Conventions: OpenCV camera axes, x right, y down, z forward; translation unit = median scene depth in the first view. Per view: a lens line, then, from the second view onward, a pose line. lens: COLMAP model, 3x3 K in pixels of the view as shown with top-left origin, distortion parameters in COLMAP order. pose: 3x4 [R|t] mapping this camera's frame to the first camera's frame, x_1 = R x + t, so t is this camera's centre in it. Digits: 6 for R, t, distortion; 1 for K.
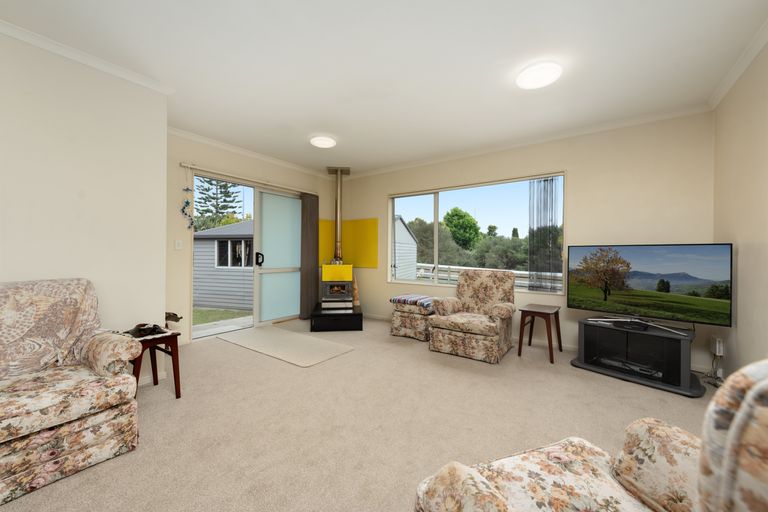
lens RADIAL K [[298.0, 0, 384.0], [0, 298.0, 256.0], [0, 0, 1]] dist [0.000019, -0.000022]
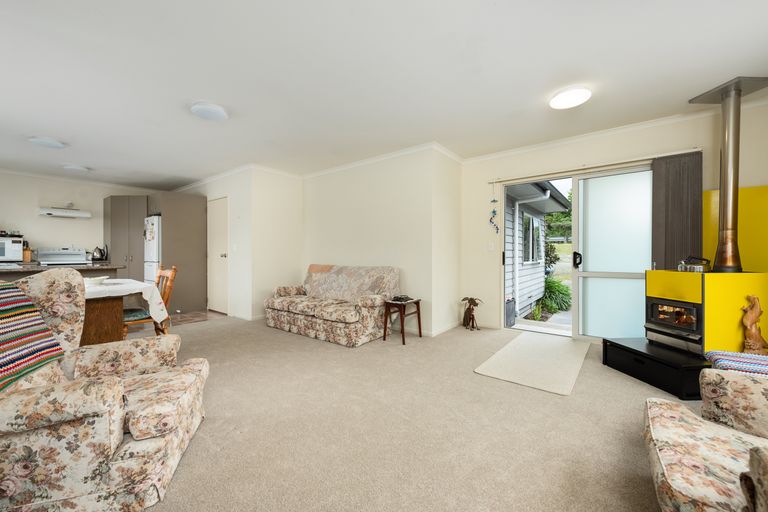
lens RADIAL K [[298.0, 0, 384.0], [0, 298.0, 256.0], [0, 0, 1]] dist [0.000019, -0.000022]
pose [[-0.059027, 0.005823, -0.998239, 0.454645], [-0.004082, 0.999973, 0.006074, -0.002384], [0.998248, 0.004433, -0.059002, 0.503526]]
